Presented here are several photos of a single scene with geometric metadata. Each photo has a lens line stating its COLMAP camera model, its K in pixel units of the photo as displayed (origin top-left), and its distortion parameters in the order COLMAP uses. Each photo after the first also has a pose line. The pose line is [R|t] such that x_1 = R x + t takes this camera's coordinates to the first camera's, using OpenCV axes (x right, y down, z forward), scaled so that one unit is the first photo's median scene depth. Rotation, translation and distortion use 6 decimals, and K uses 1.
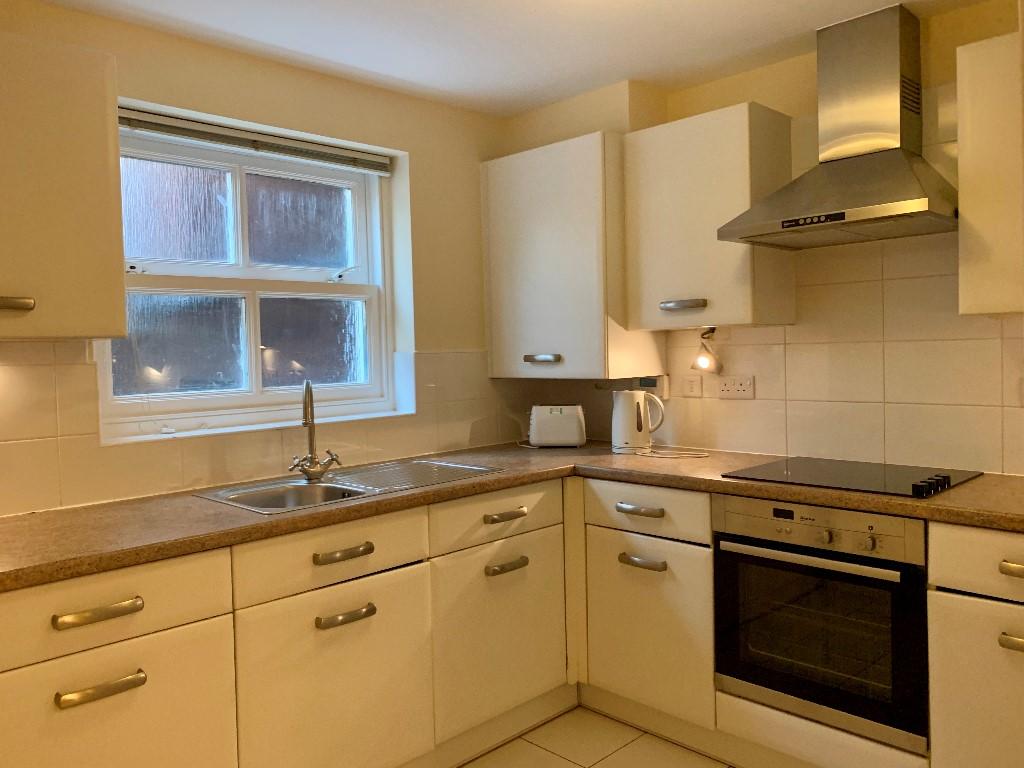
lens RADIAL K [[776.1, 0, 512.0], [0, 776.1, 384.0], [0, 0, 1]] dist [0.001867, 0.002428]
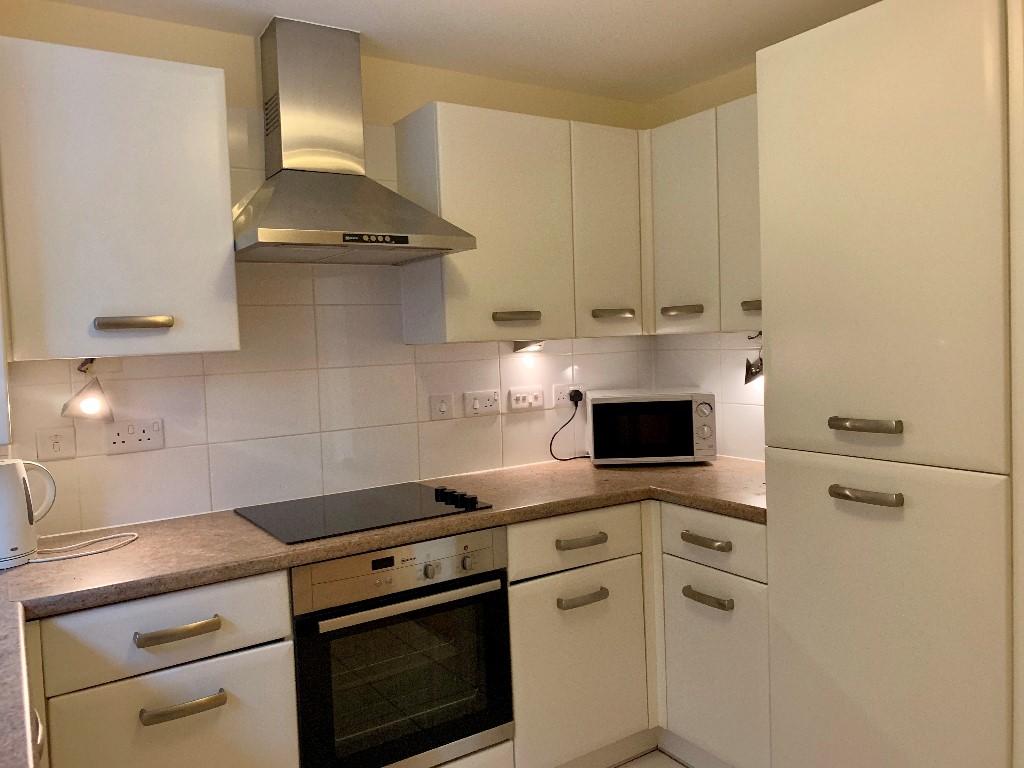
lens RADIAL K [[794.3, 0, 512.0], [0, 794.3, 384.0], [0, 0, 1]] dist [0.031722, 0.002366]
pose [[0.199489, -0.044446, 0.978892, -0.499182], [0.075243, 0.996716, 0.029921, -0.053535], [-0.977007, 0.067685, 0.202178, 0.645072]]
